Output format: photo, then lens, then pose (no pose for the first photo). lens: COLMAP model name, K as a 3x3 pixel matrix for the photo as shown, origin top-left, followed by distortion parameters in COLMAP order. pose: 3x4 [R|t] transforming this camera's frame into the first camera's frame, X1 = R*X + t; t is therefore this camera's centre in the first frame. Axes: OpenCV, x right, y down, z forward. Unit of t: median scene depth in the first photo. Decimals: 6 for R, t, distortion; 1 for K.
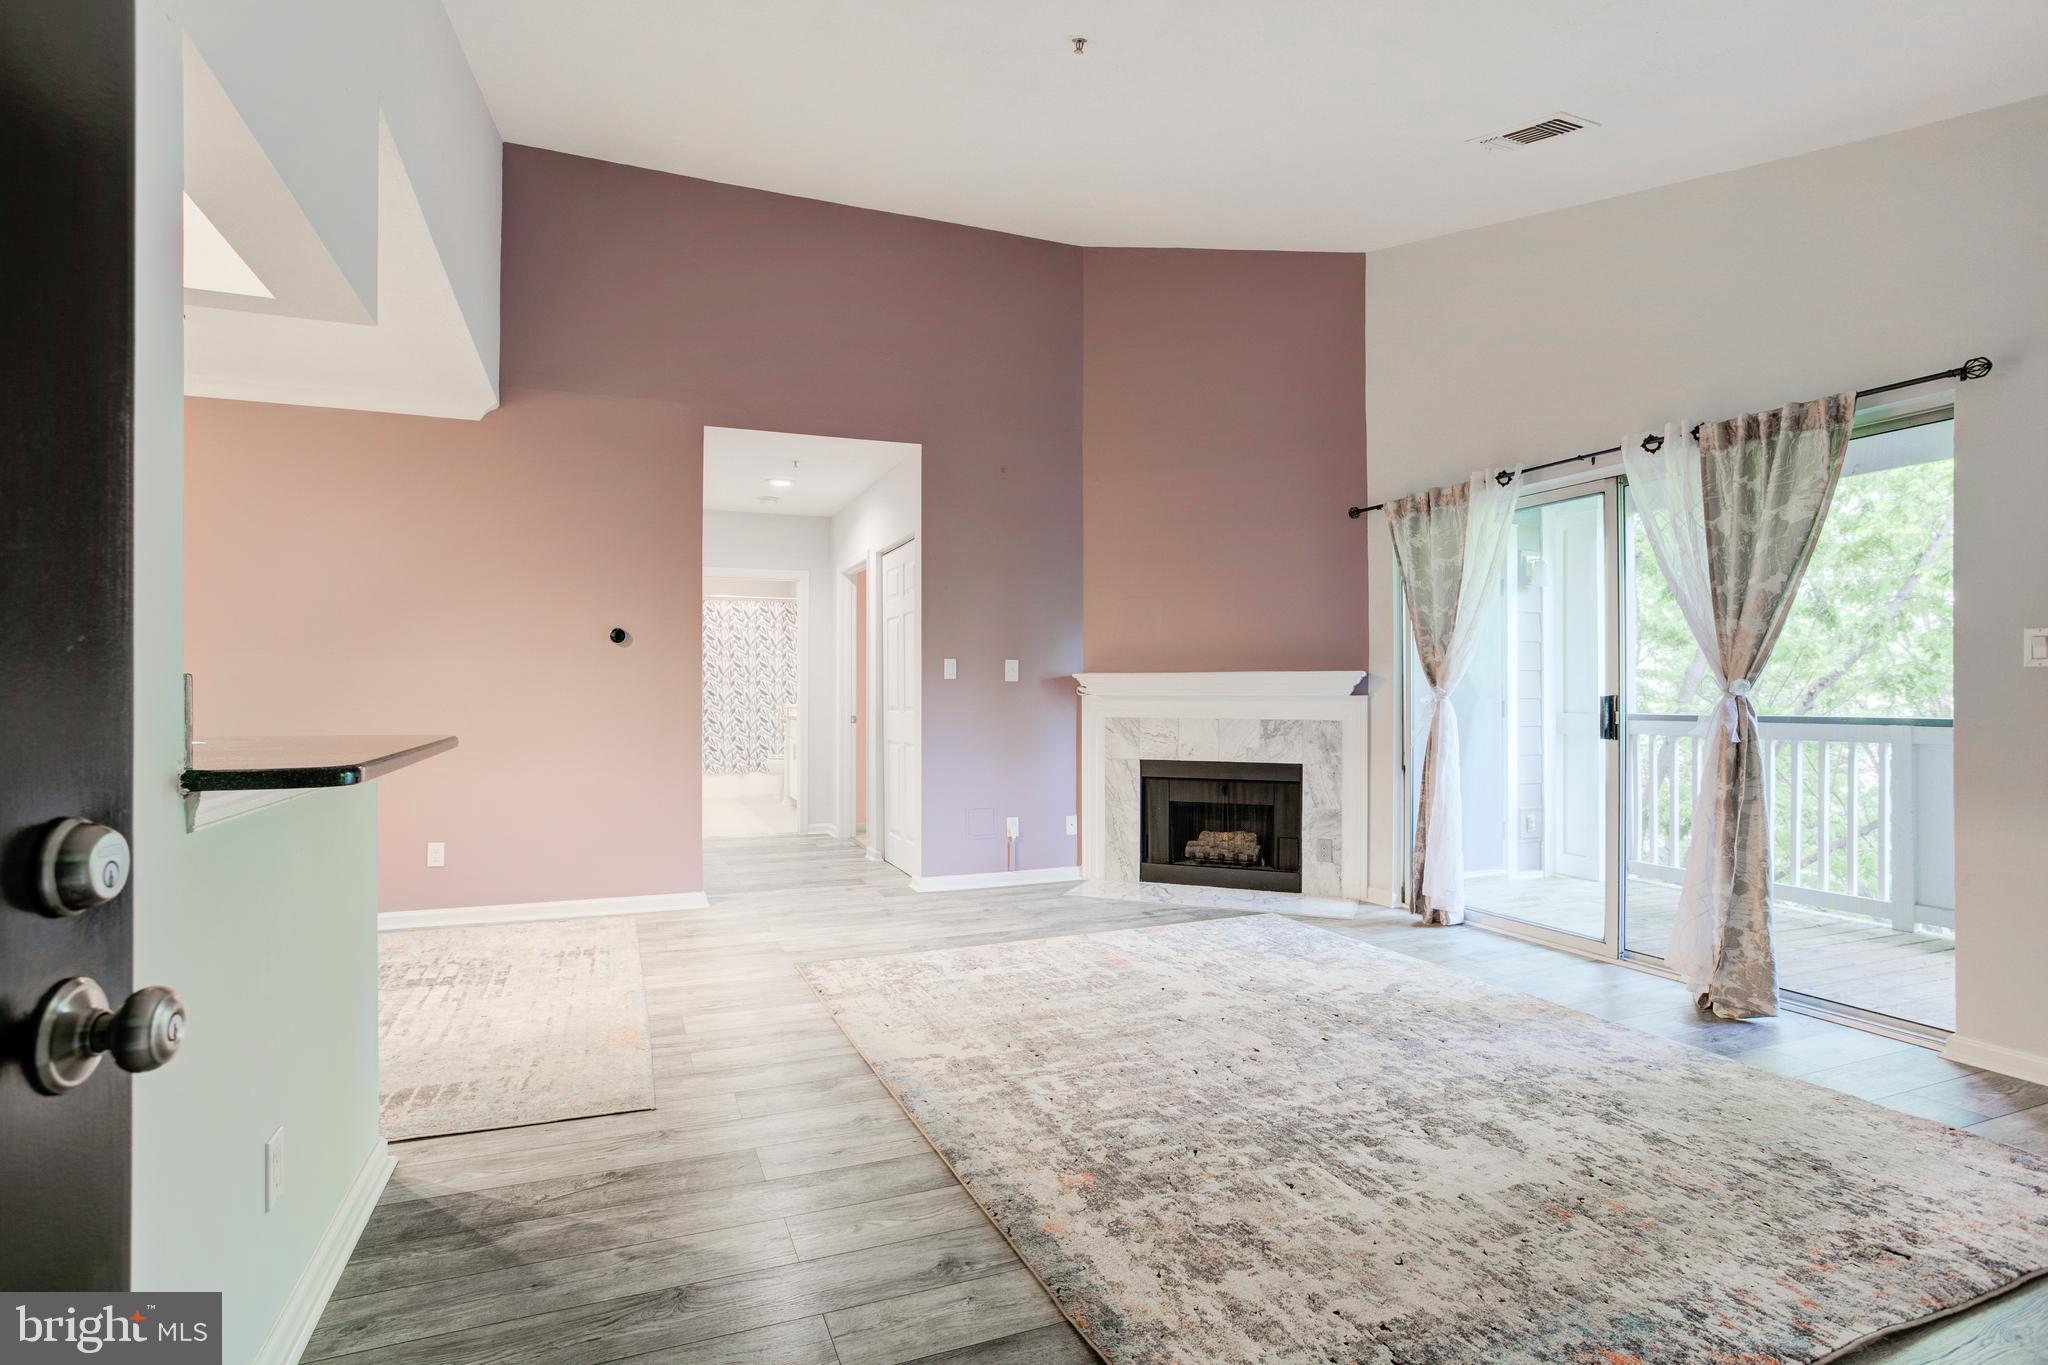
lens RADIAL K [[1007.6, 0, 1023.4], [0, 1007.6, 692.6], [0, 0, 1]] dist [-0.057547, 0.031803]
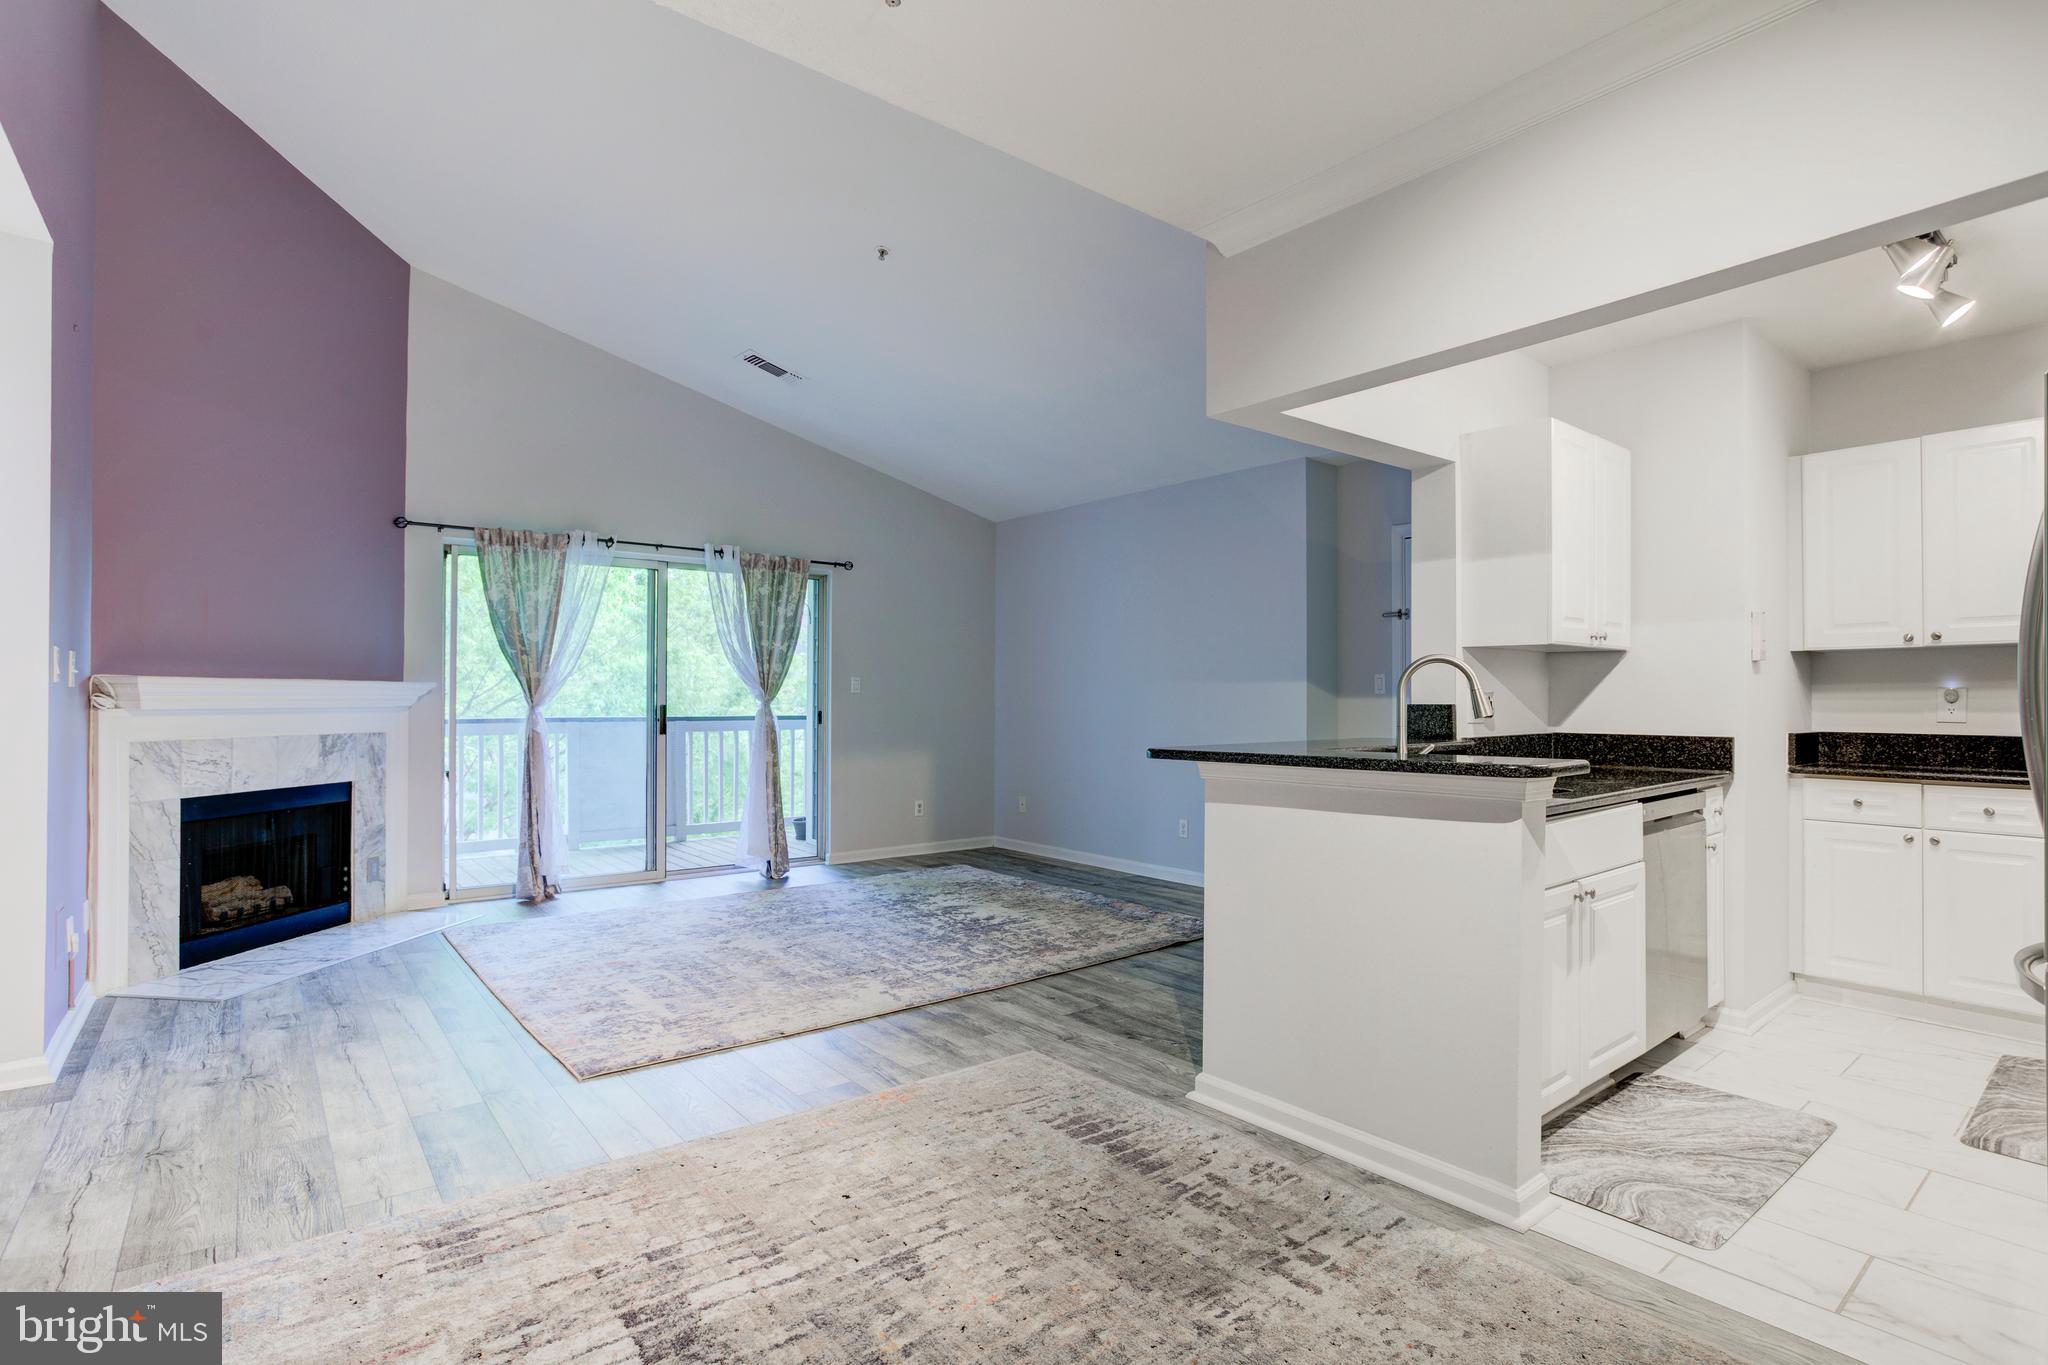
lens RADIAL K [[1007.6, 0, 1022.0], [0, 1007.6, 690.1], [0, 0, 1]] dist [-0.057547, 0.031803]
pose [[-0.274184, 0.007544, 0.961648, -1.041770], [-0.003568, 0.999954, -0.008862, -0.009035], [-0.961671, -0.005861, -0.274145, 0.901408]]
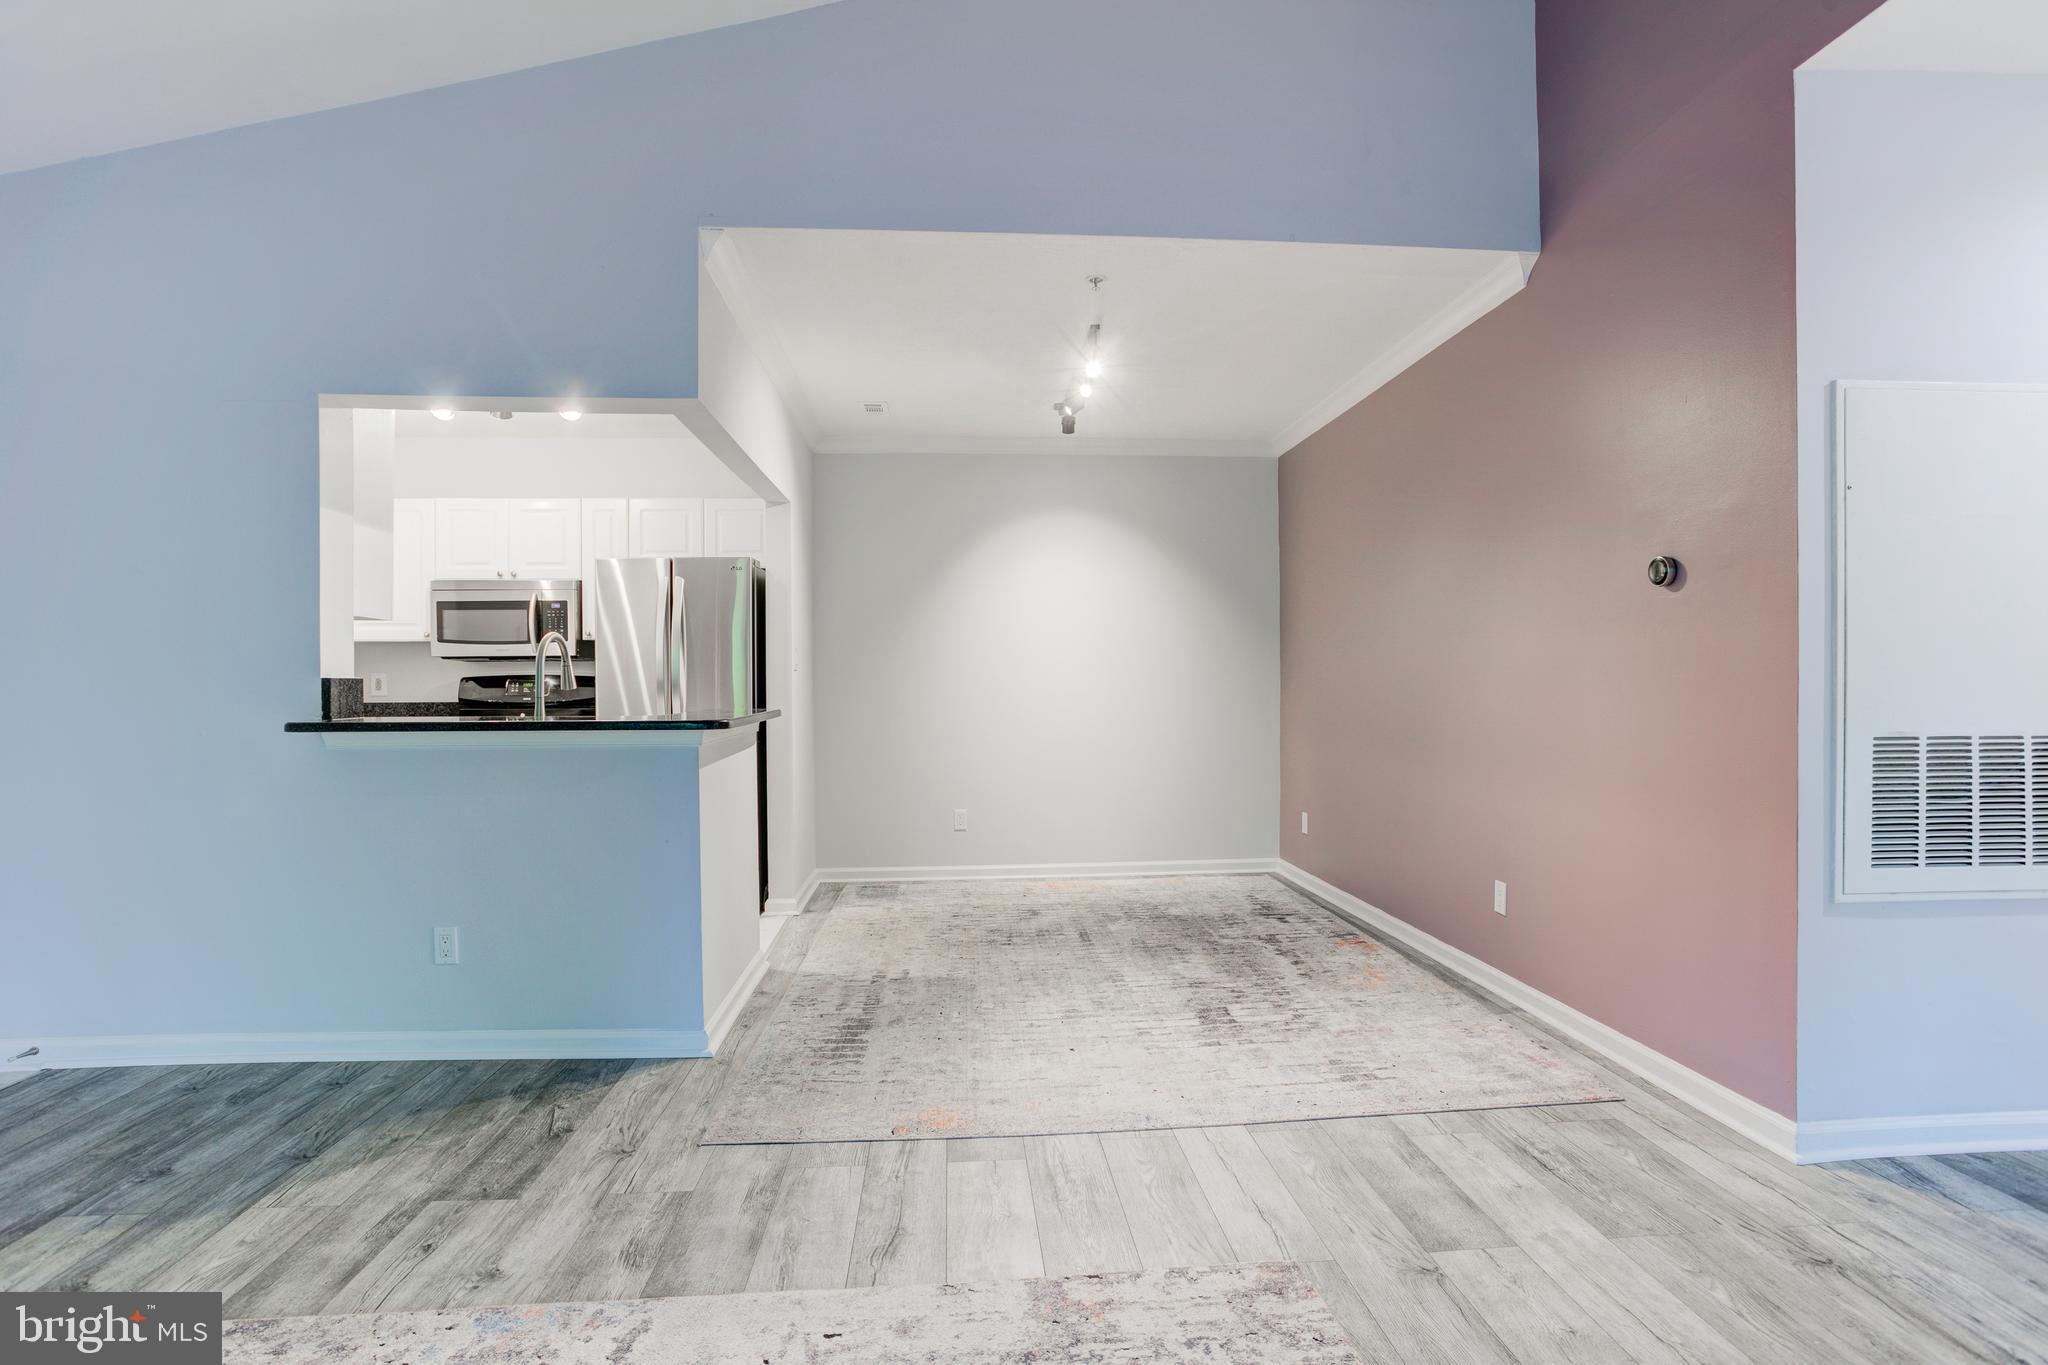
lens RADIAL K [[1007.6, 0, 1020.0], [0, 1007.6, 671.5], [0, 0, 1]] dist [-0.057547, 0.031803]
pose [[-0.311740, -0.010094, -0.950114, 0.262274], [0.005432, 0.999908, -0.012406, 0.002473], [0.950152, -0.009028, -0.311657, 1.039168]]
